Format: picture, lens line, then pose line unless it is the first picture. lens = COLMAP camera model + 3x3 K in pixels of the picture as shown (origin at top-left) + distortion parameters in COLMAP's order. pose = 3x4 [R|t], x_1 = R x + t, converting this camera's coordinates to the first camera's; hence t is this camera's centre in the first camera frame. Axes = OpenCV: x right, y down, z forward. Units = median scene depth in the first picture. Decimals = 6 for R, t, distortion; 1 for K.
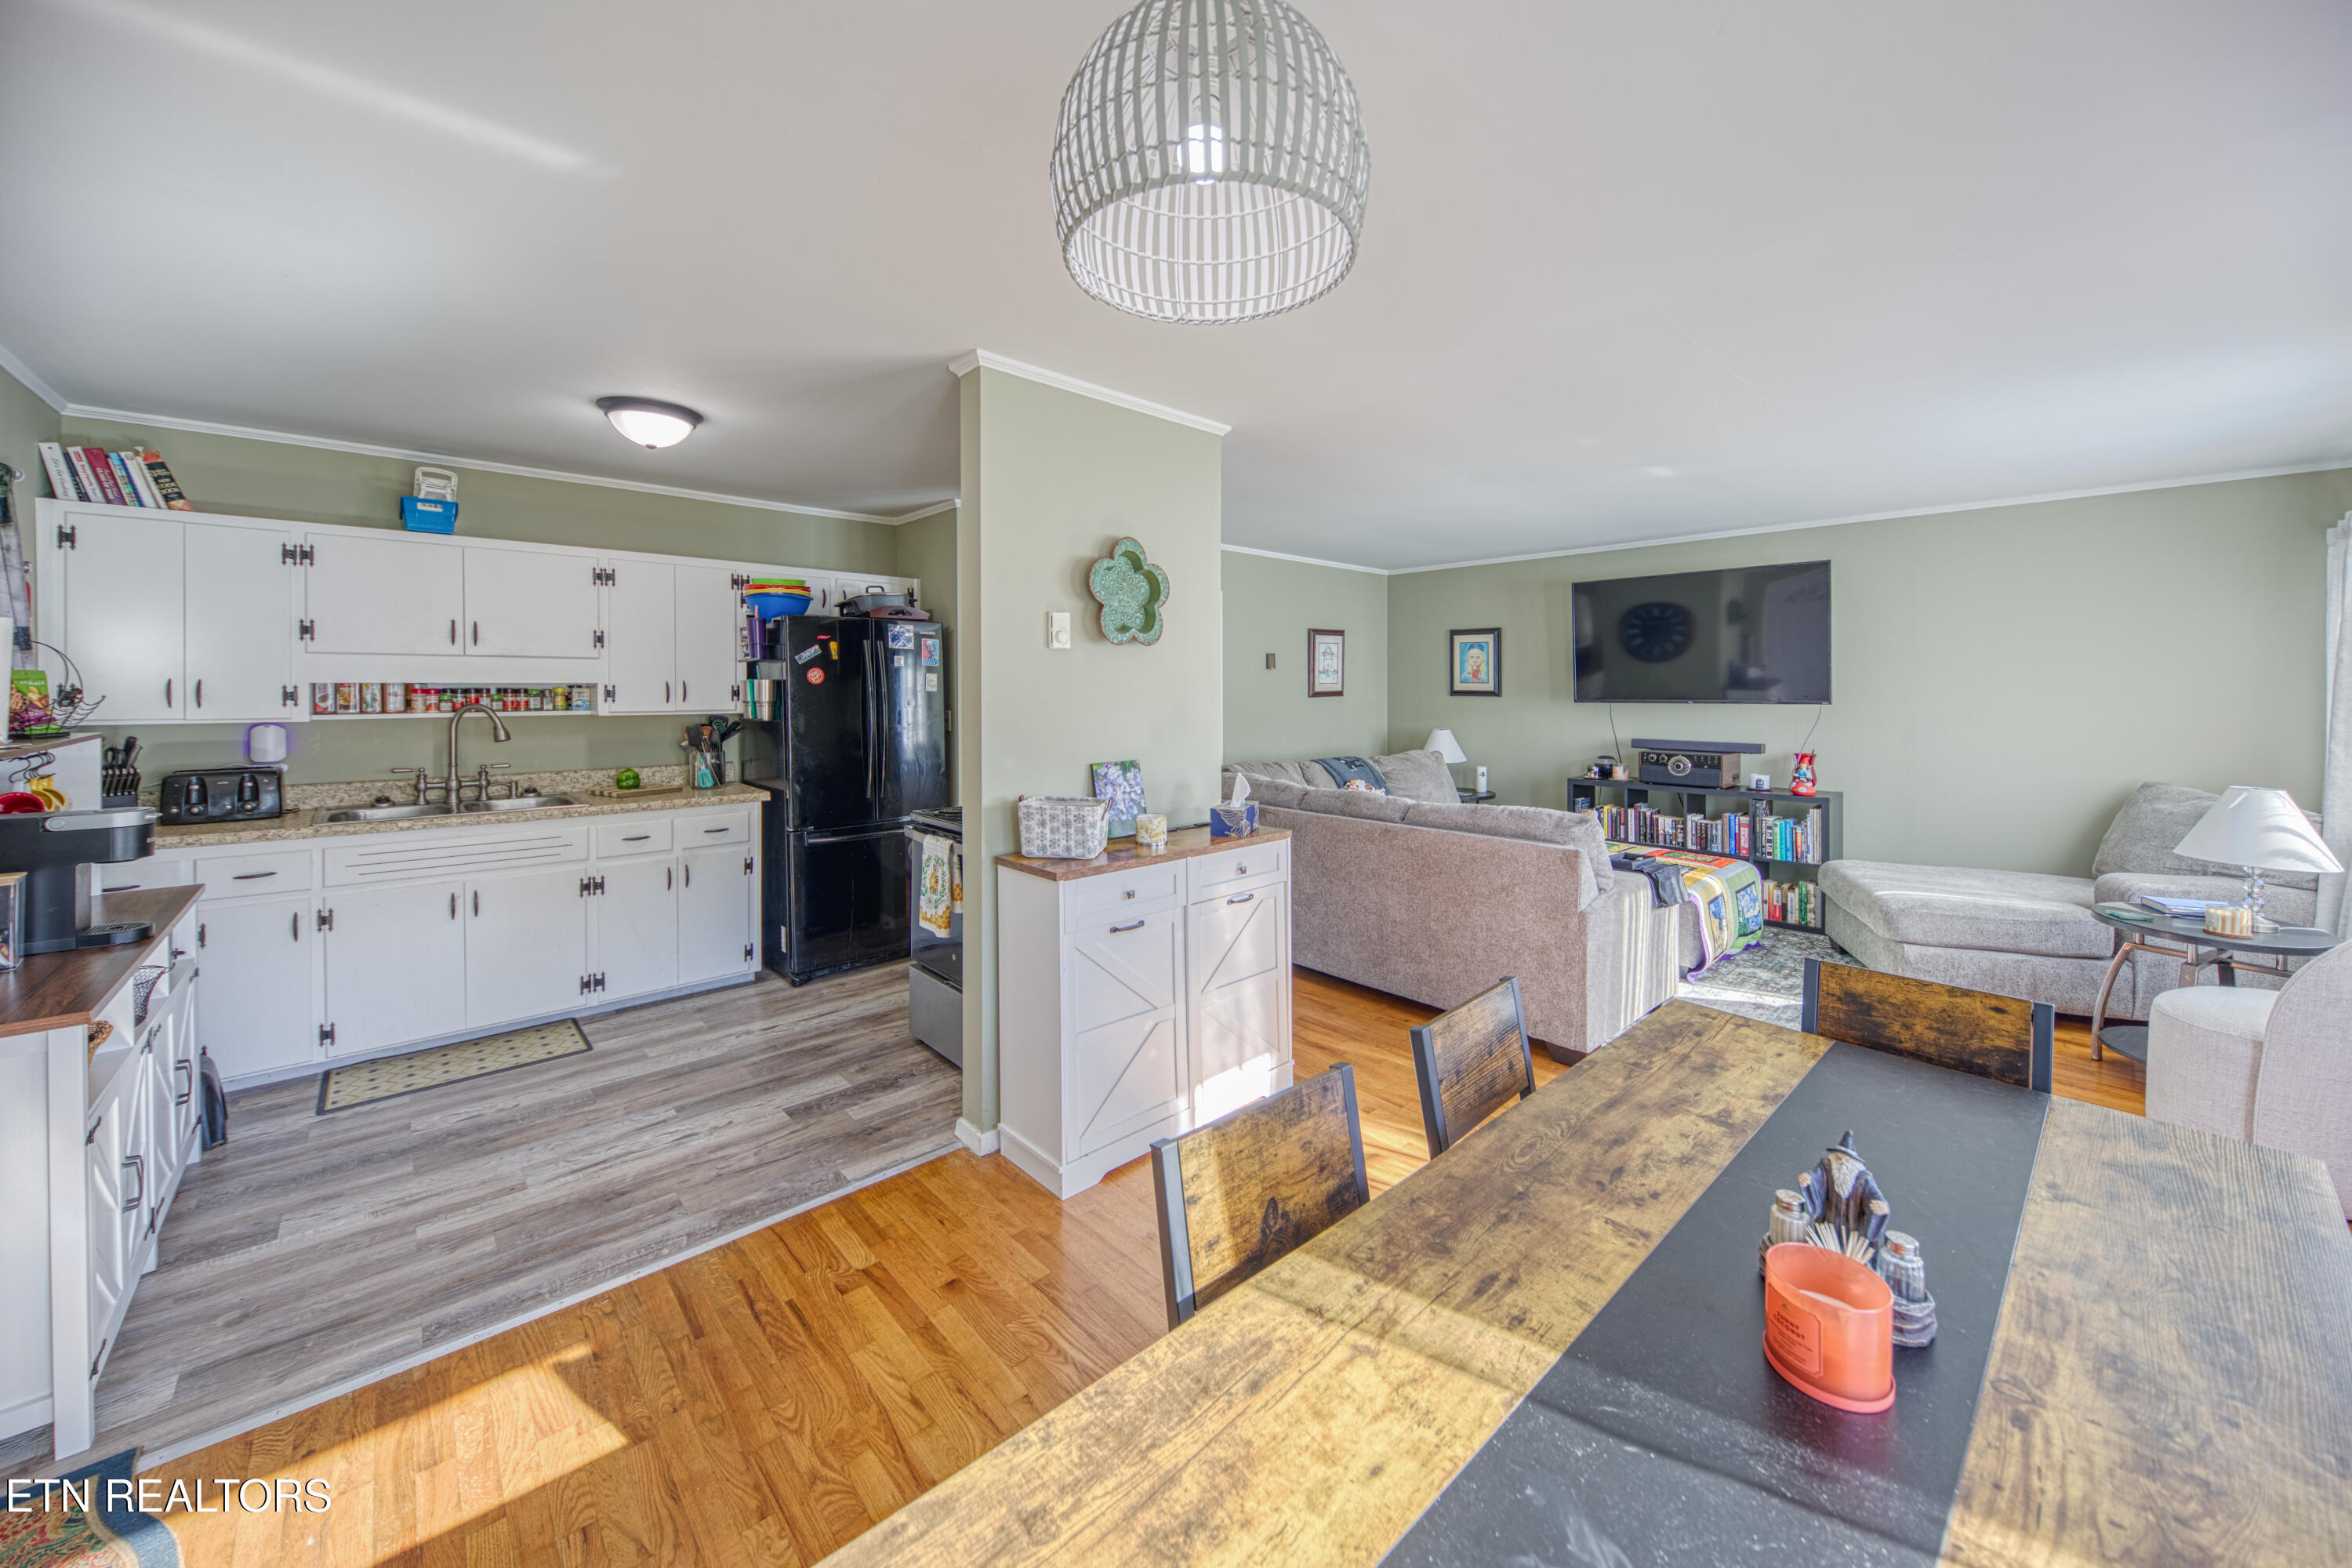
lens RADIAL K [[829.4, 0, 1222.7], [0, 829.4, 698.0], [0, 0, 1]] dist [-0.018785, -0.002419]
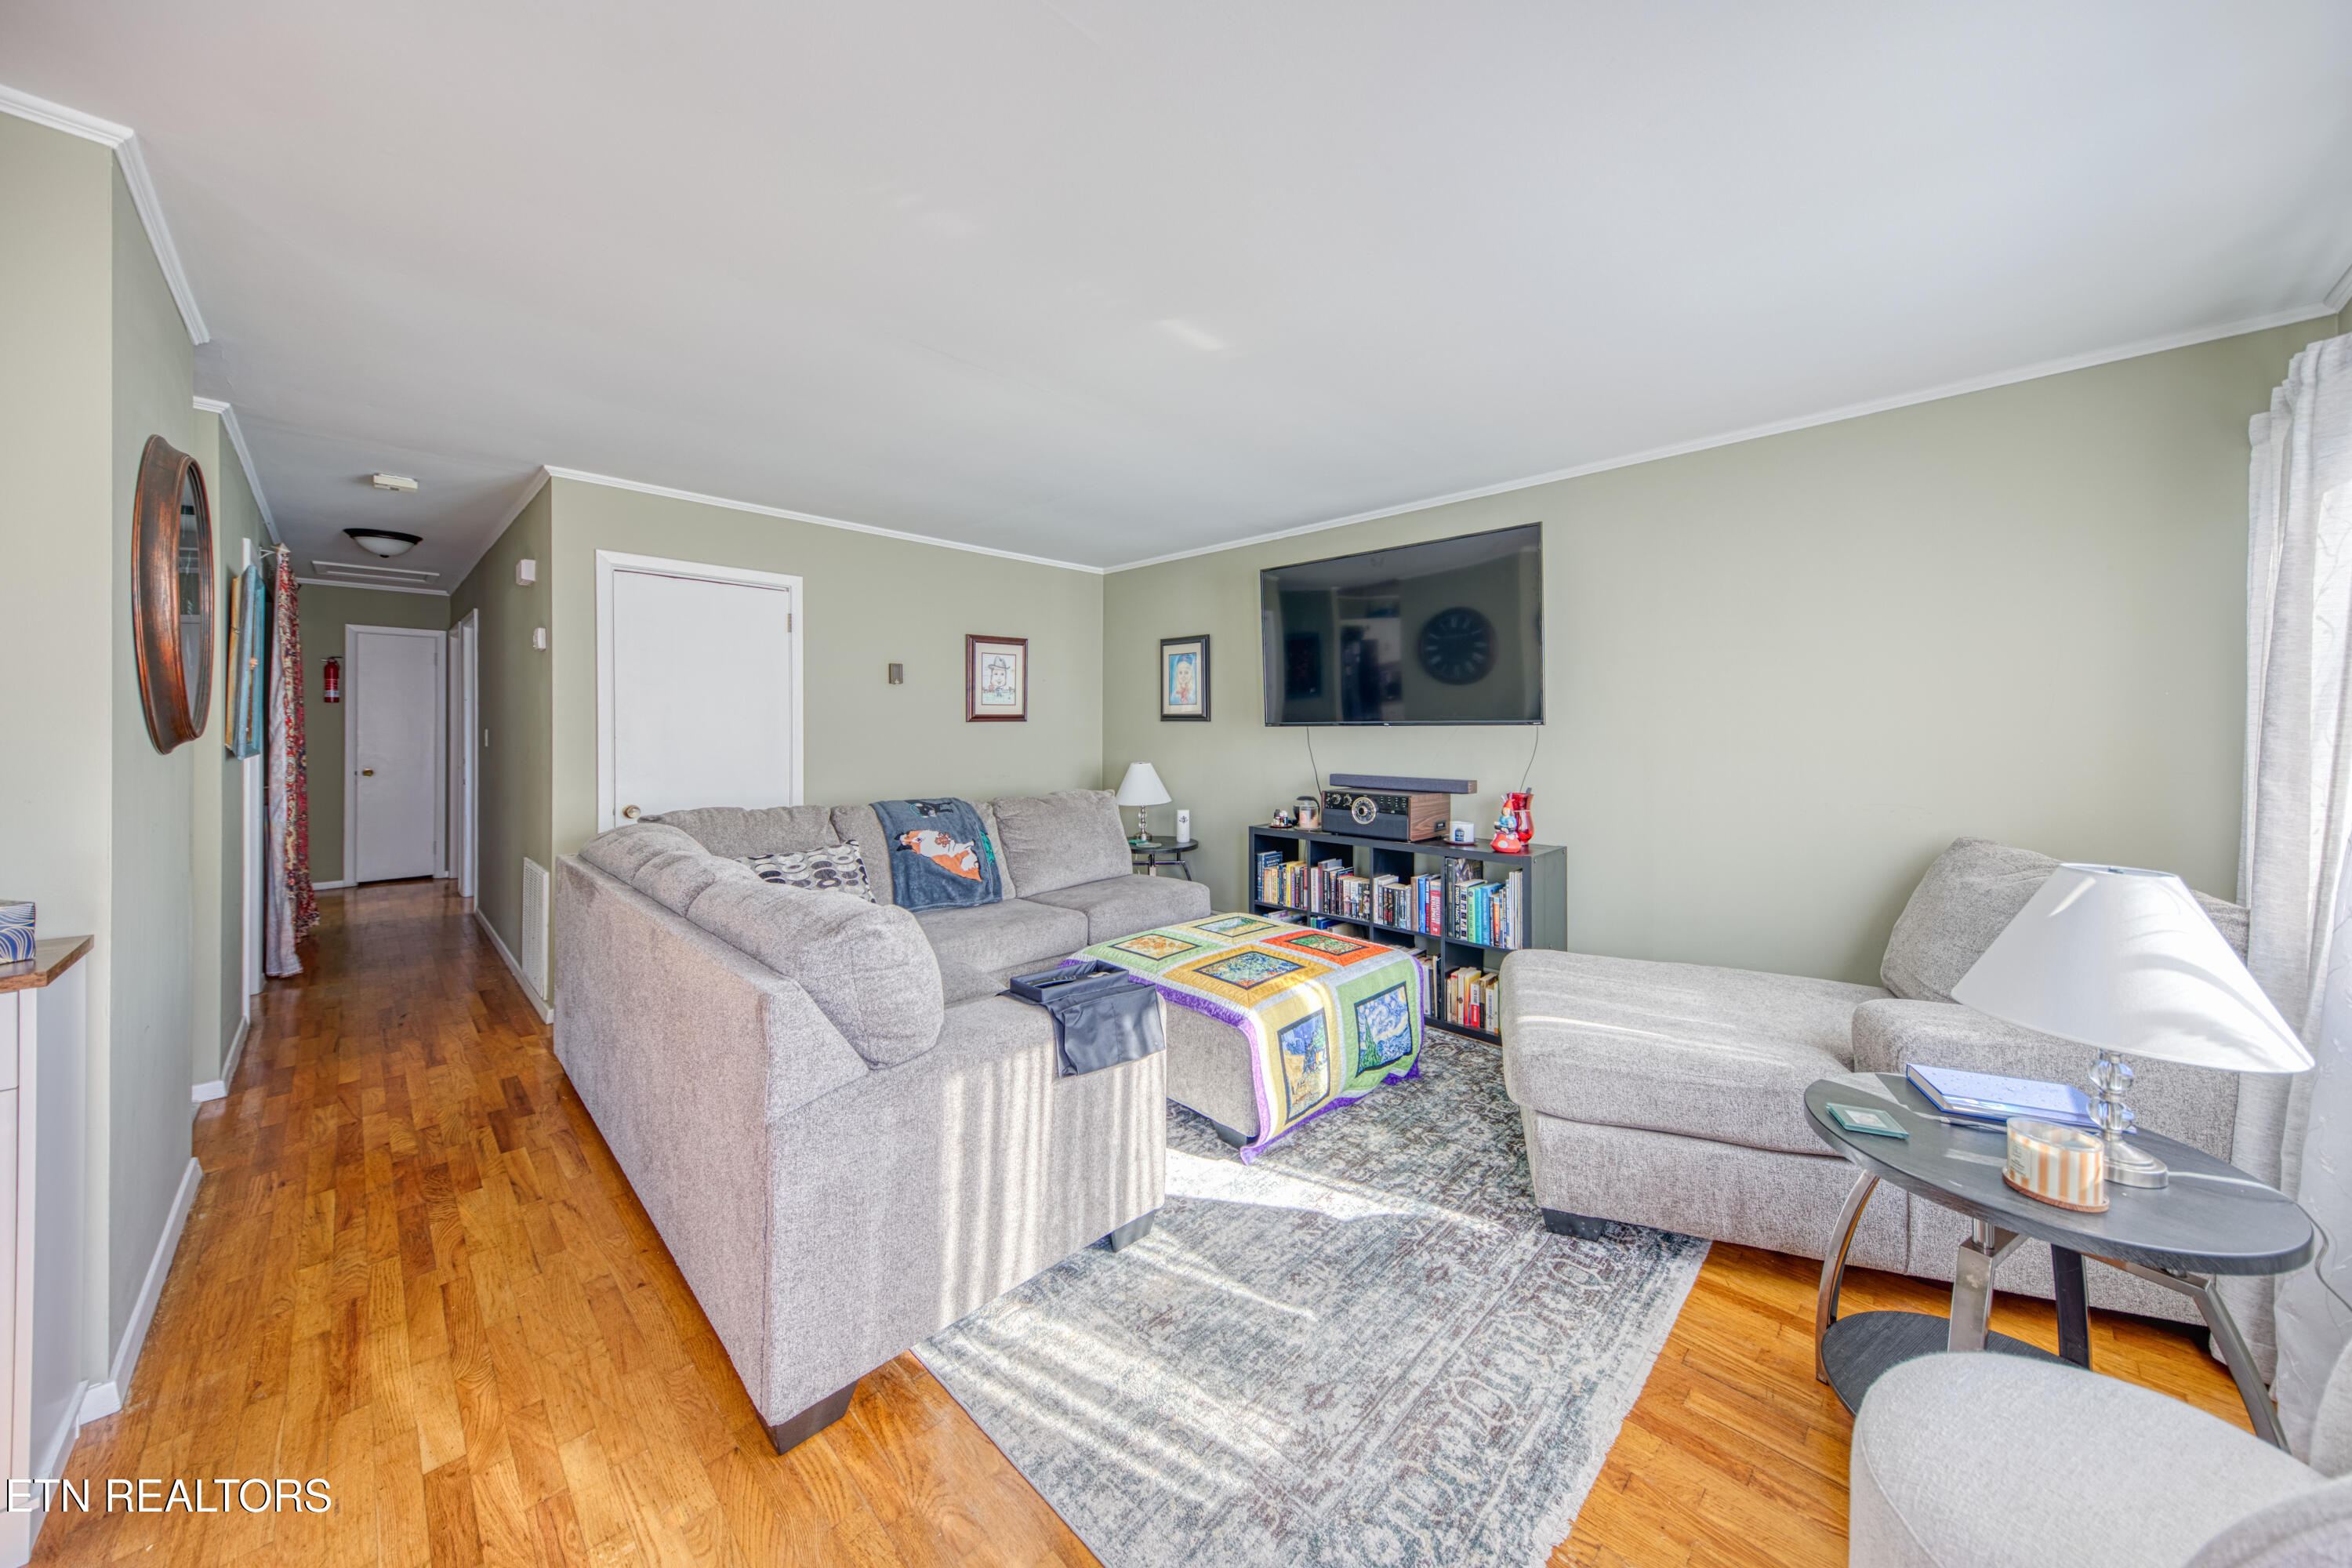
lens RADIAL K [[829.4, 0, 1176.5], [0, 829.4, 742.7], [0, 0, 1]] dist [-0.018785, -0.002419]
pose [[0.999200, -0.001100, 0.039973, 0.532450], [0.000796, 0.999971, 0.007626, 0.025215], [-0.039980, -0.007588, 0.999172, 0.405223]]
